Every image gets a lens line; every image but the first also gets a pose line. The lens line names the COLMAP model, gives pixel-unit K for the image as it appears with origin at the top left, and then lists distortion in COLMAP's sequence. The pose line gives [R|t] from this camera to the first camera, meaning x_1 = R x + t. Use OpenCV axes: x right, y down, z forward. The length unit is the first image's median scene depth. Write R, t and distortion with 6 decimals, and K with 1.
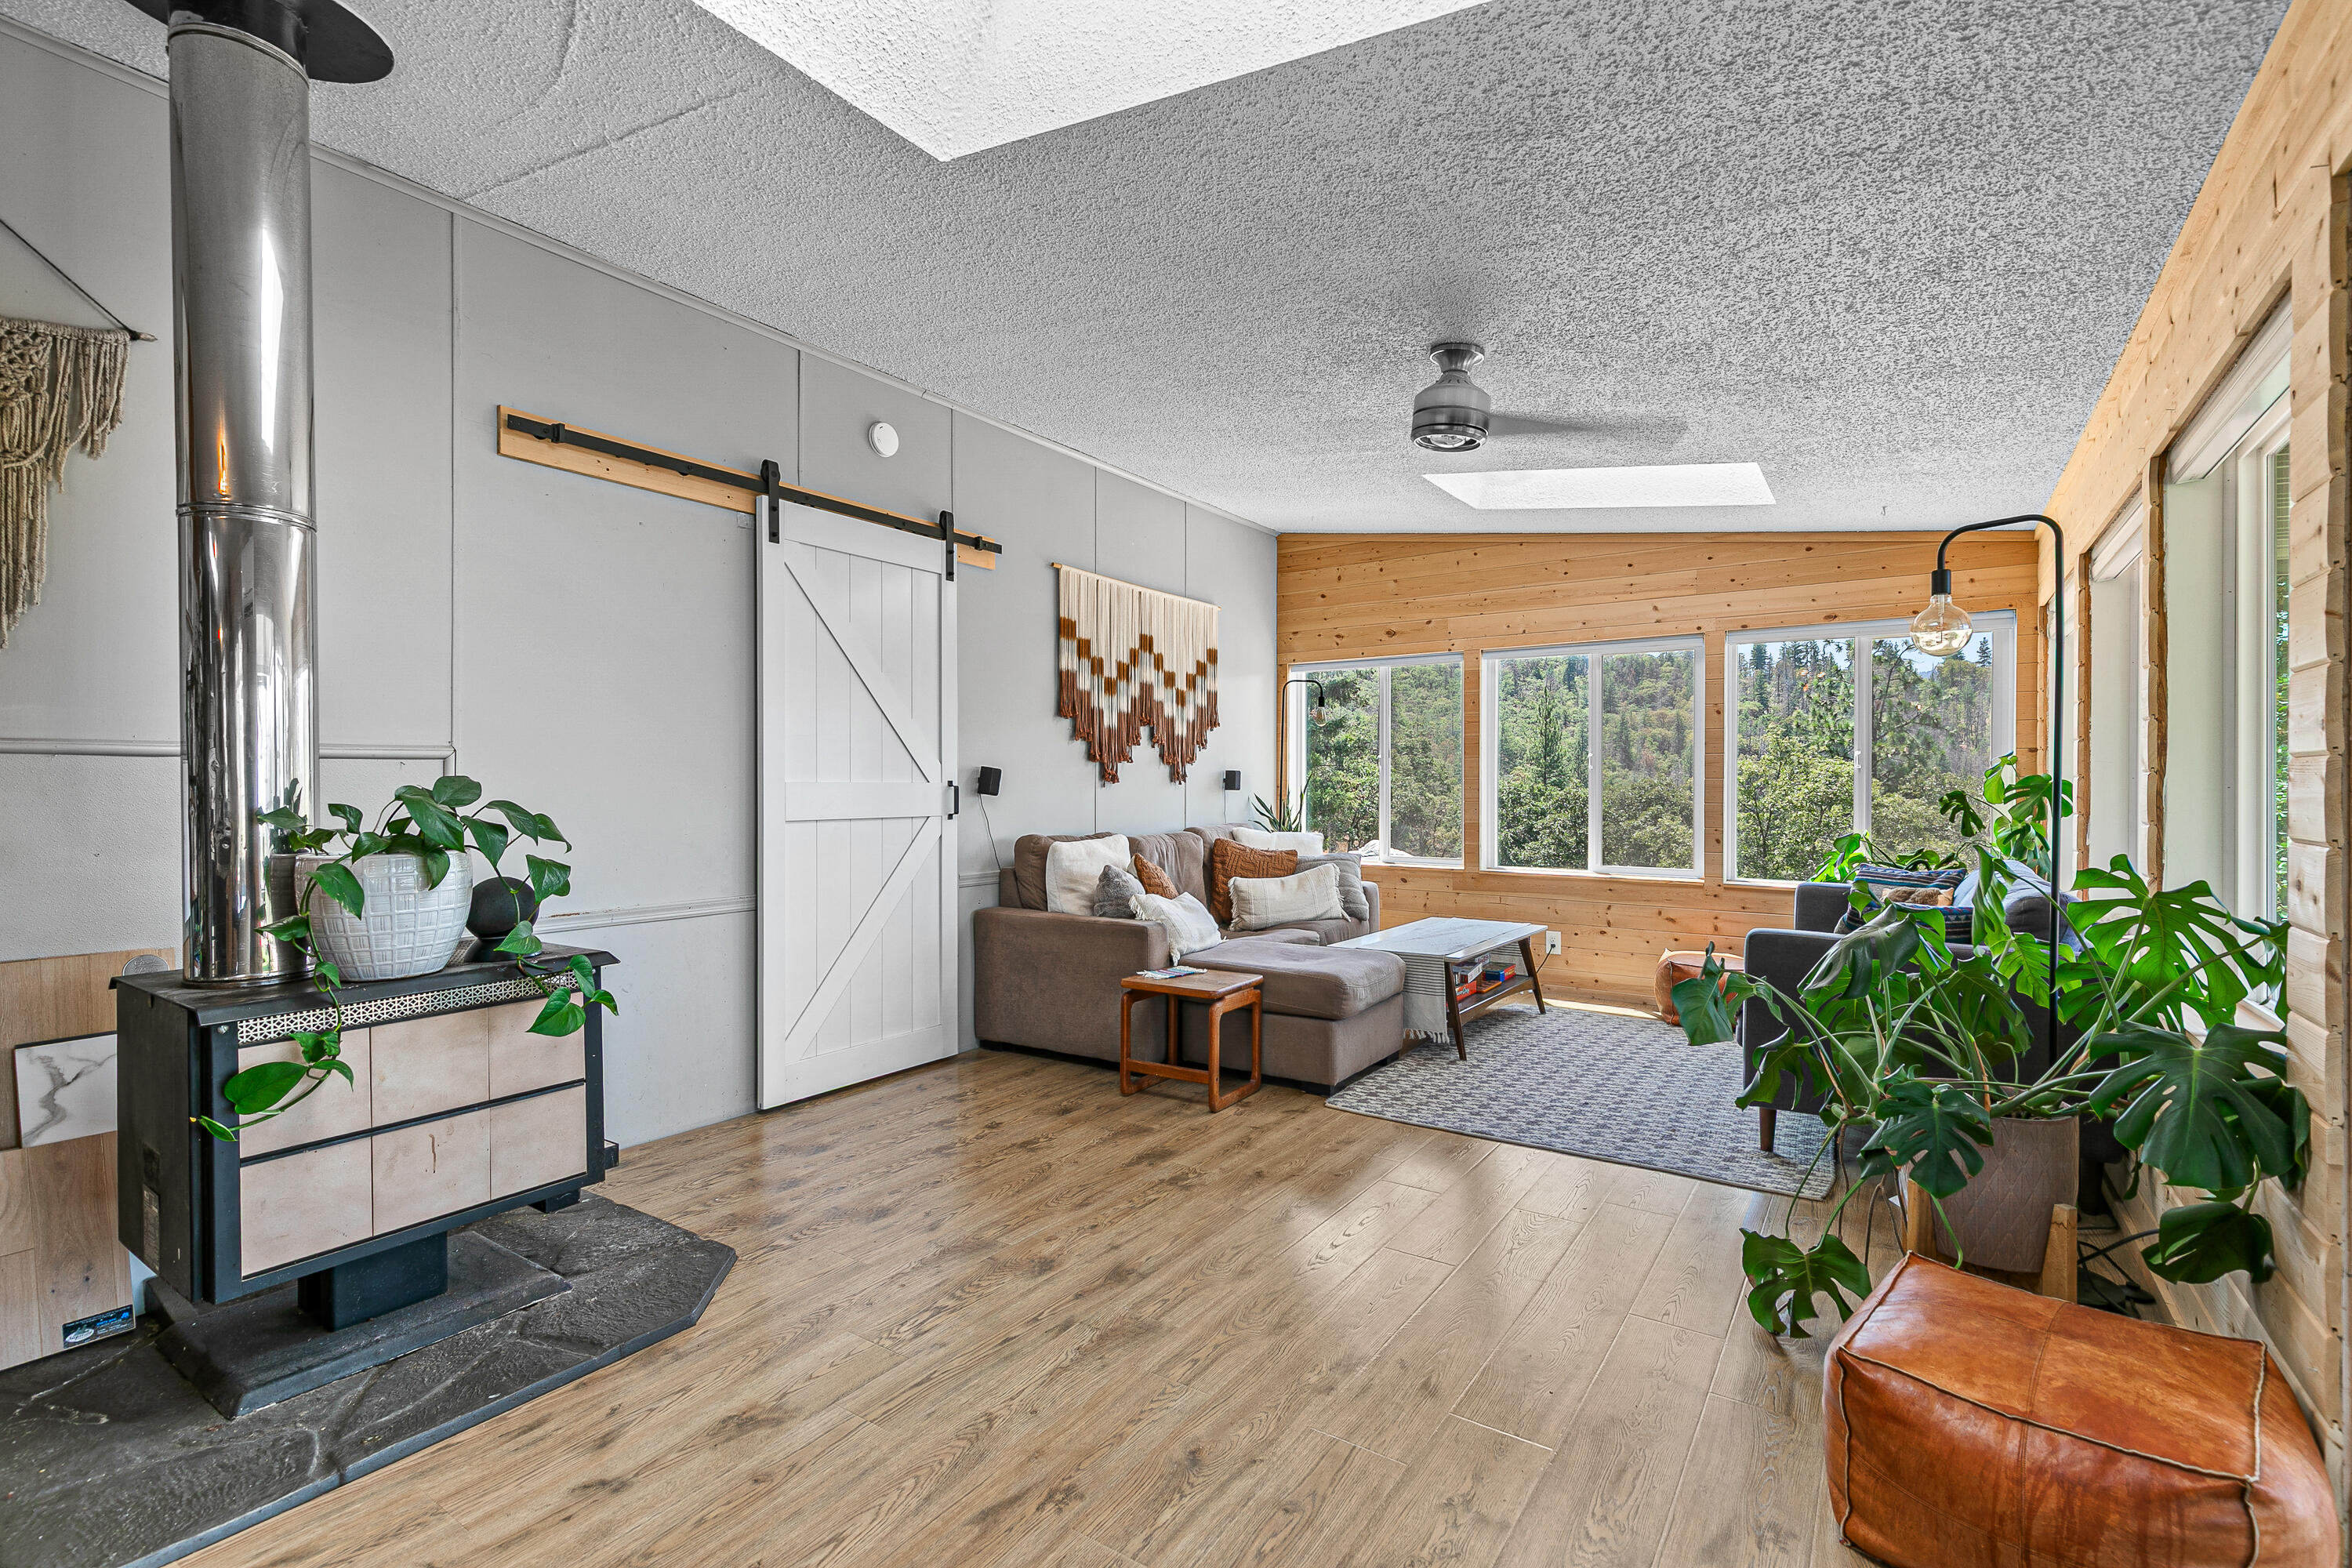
lens RADIAL K [[1065.8, 0, 1186.1], [0, 1065.8, 786.4], [0, 0, 1]] dist [0.003611, 0.000375]
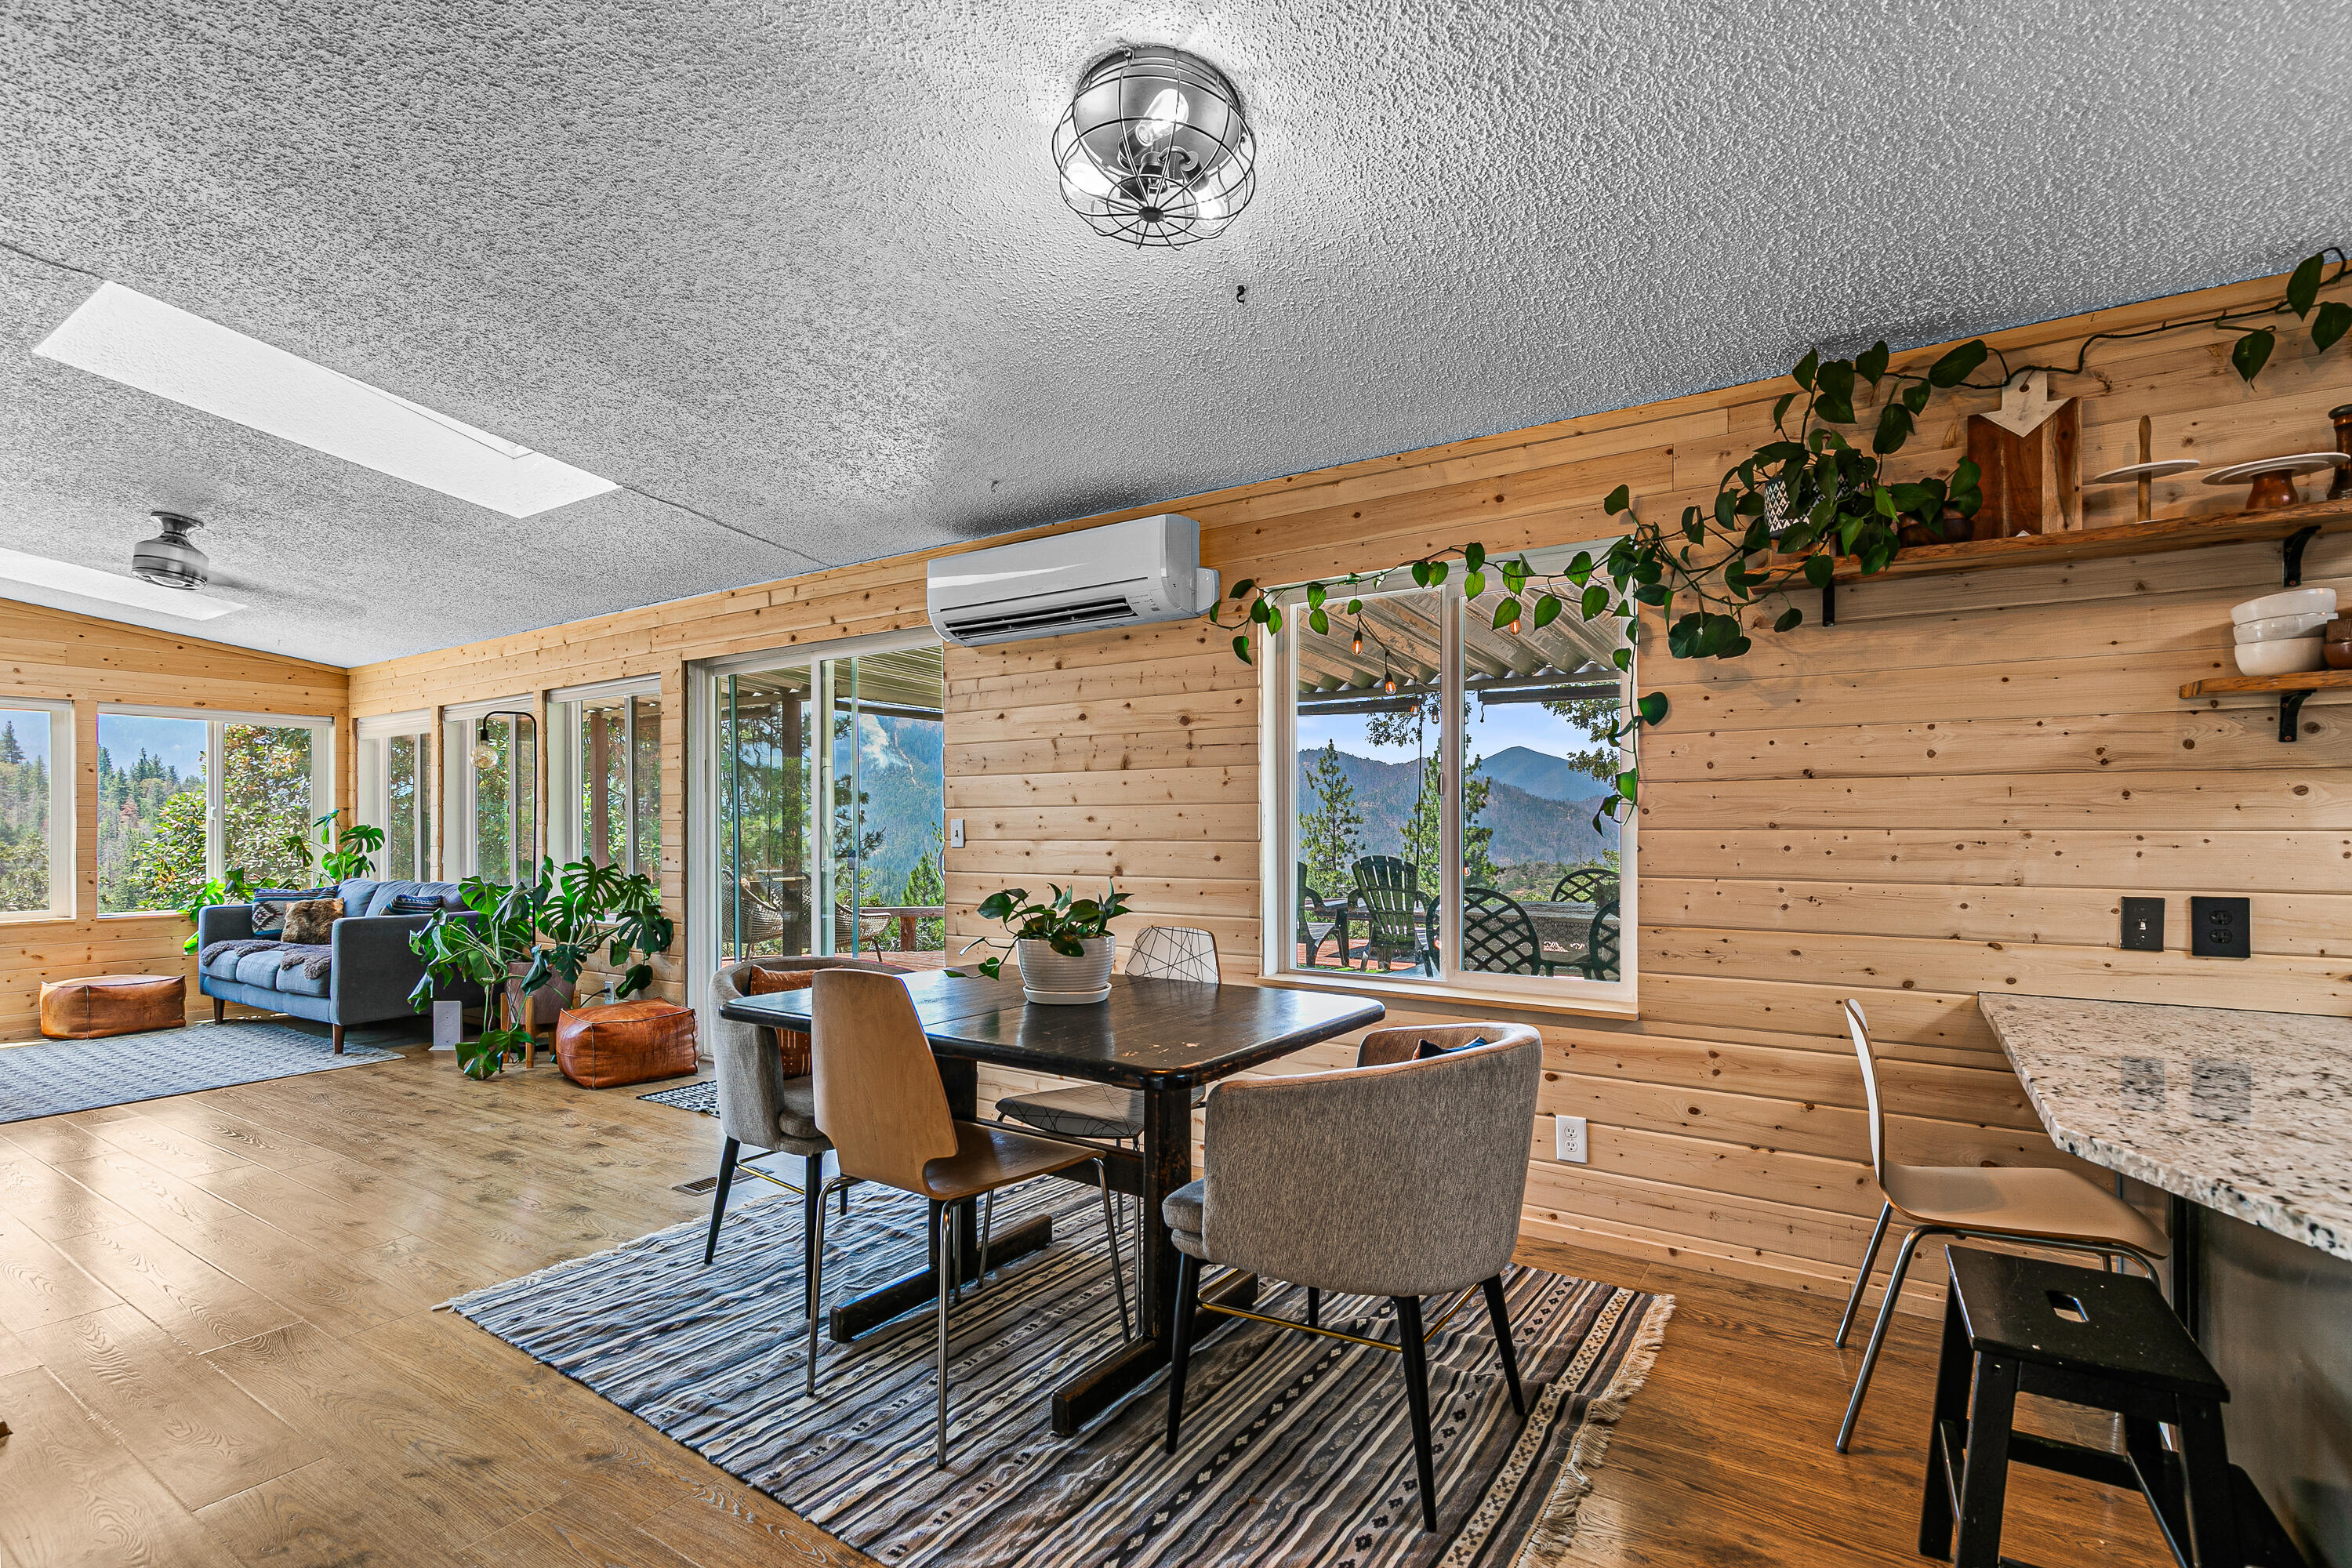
lens RADIAL K [[1070.6, 0, 1186.6], [0, 1070.6, 828.3], [0, 0, 1]] dist [0.003029, 0.000417]
pose [[-0.013359, -0.001006, 0.999910, -0.682470], [0.007186, 0.999974, 0.001103, 0.000360], [-0.999885, 0.007200, -0.013352, -0.173111]]
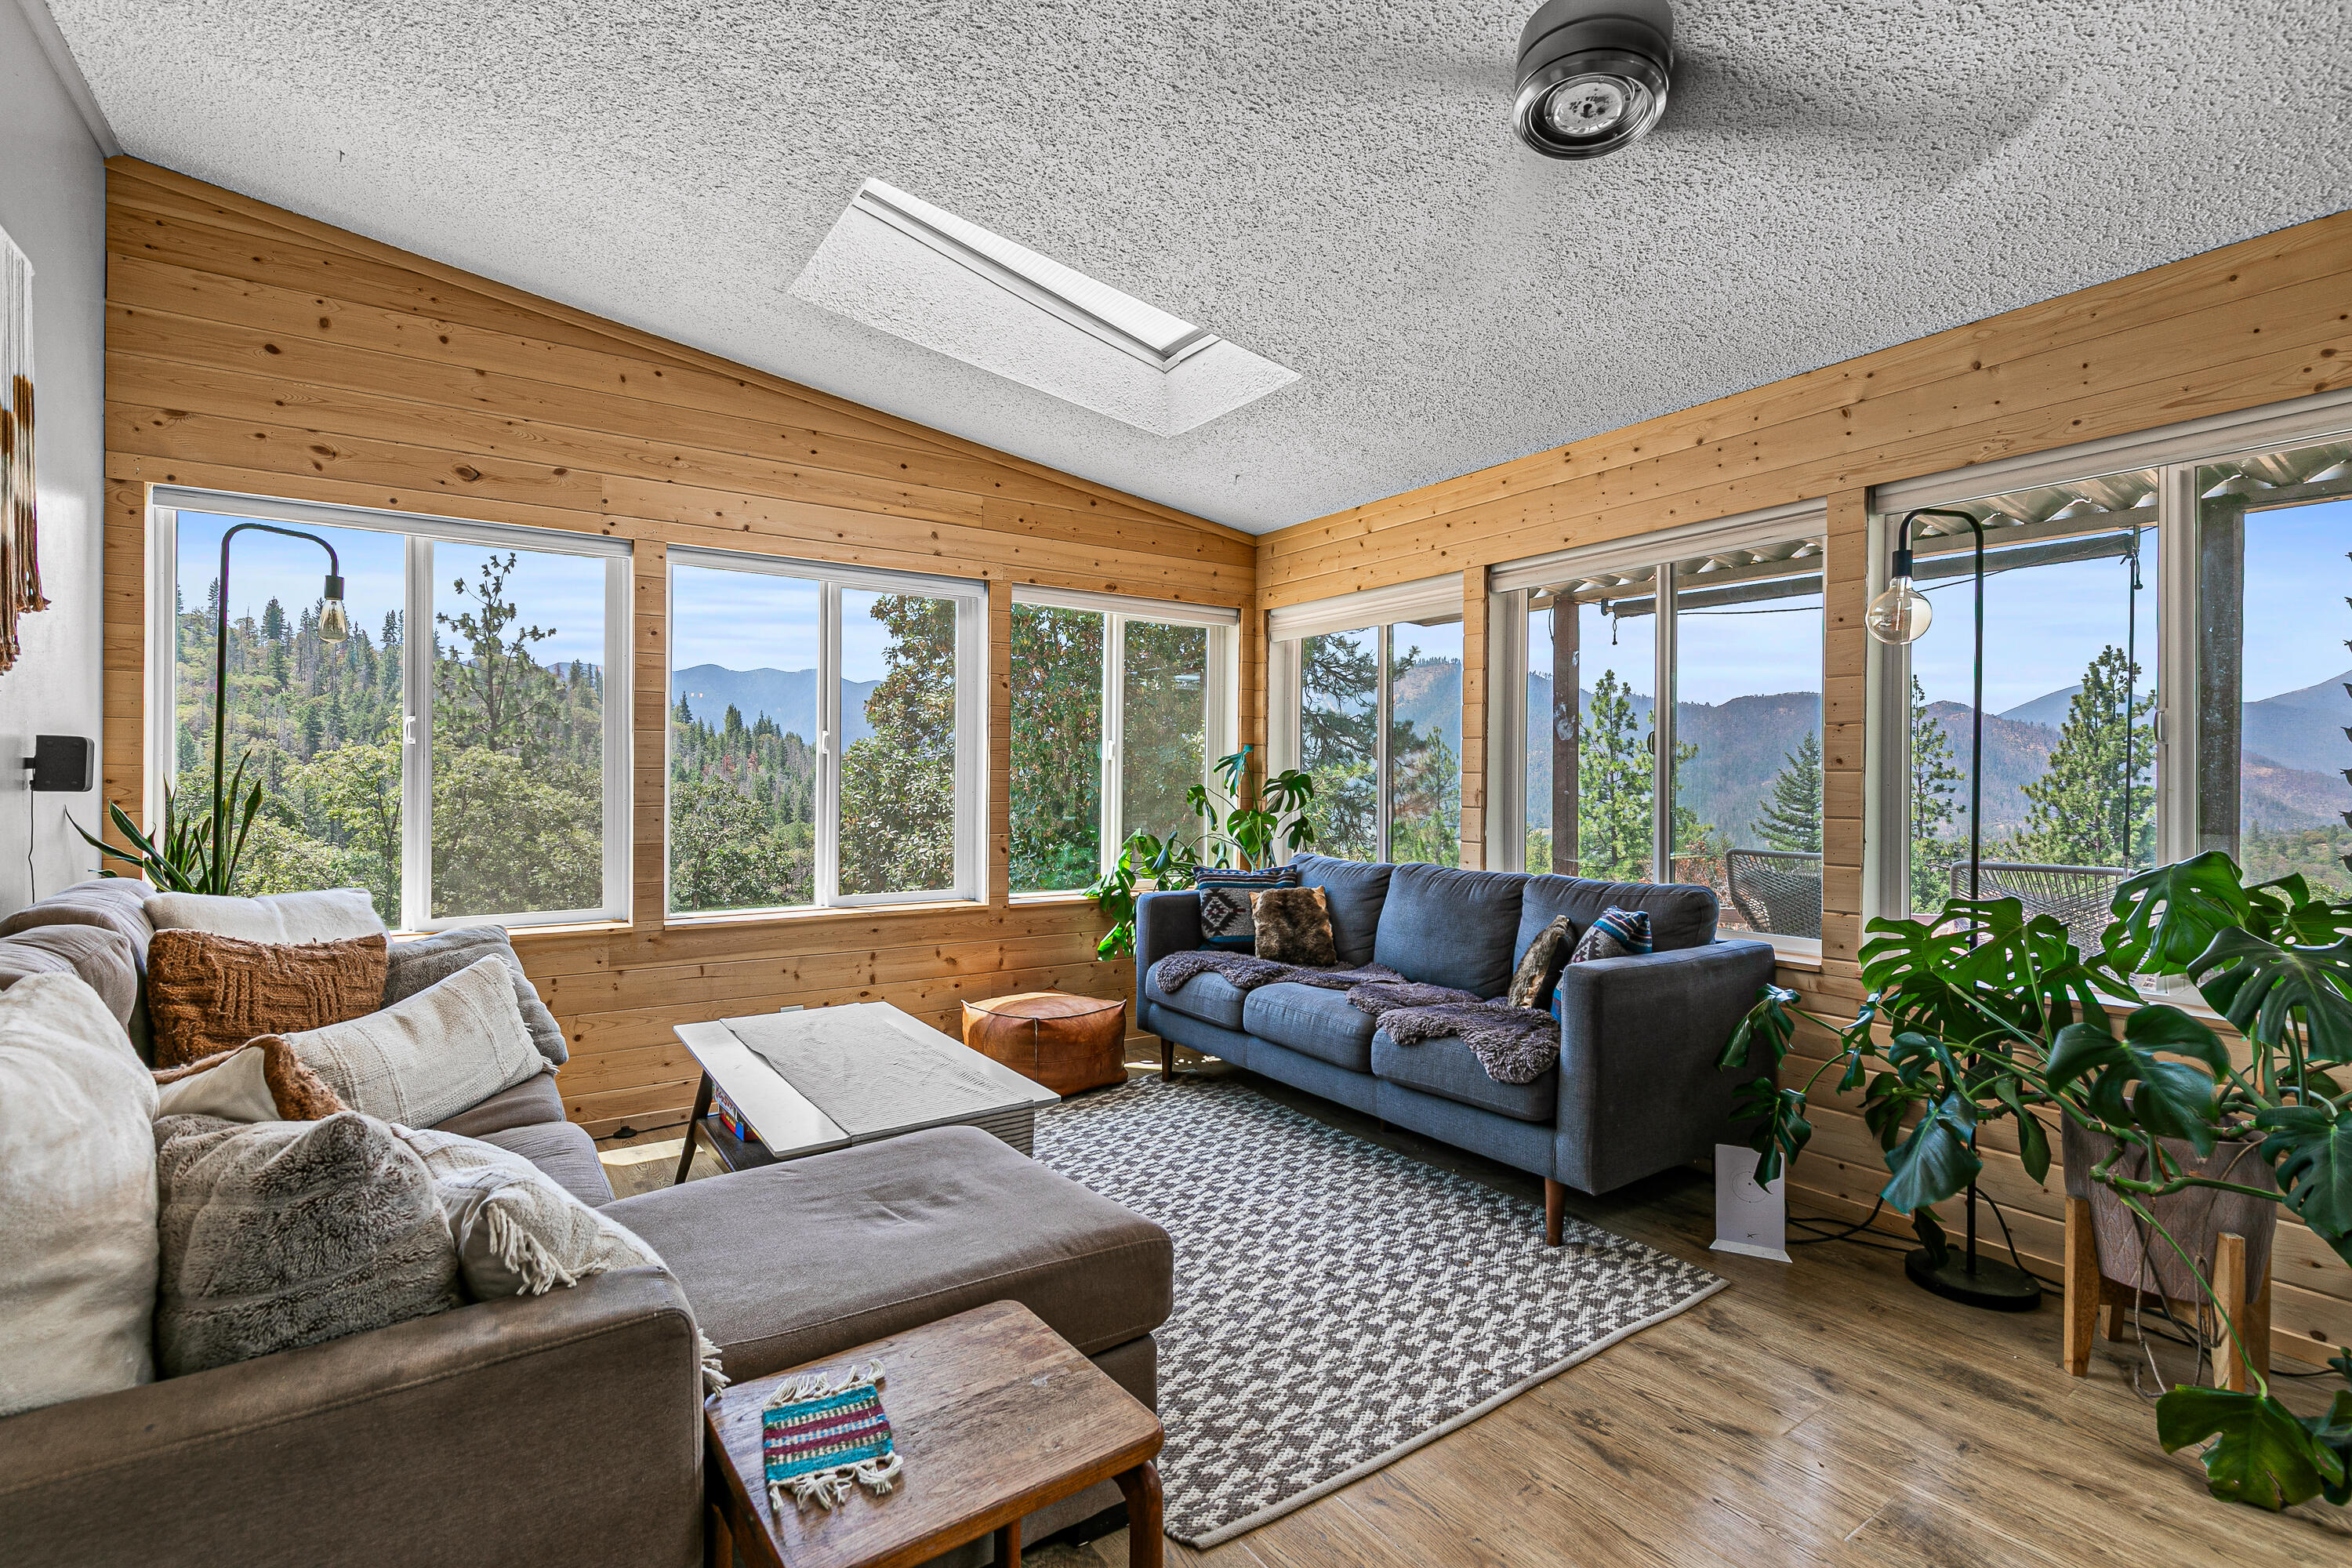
lens RADIAL K [[1065.8, 0, 1186.1], [0, 1065.8, 786.4], [0, 0, 1]] dist [0.003611, 0.000375]
pose [[0.369100, -0.004911, 0.929377, -0.177993], [-0.004647, 0.999964, 0.007130, -0.001662], [-0.929378, -0.006950, 0.369064, 0.586631]]
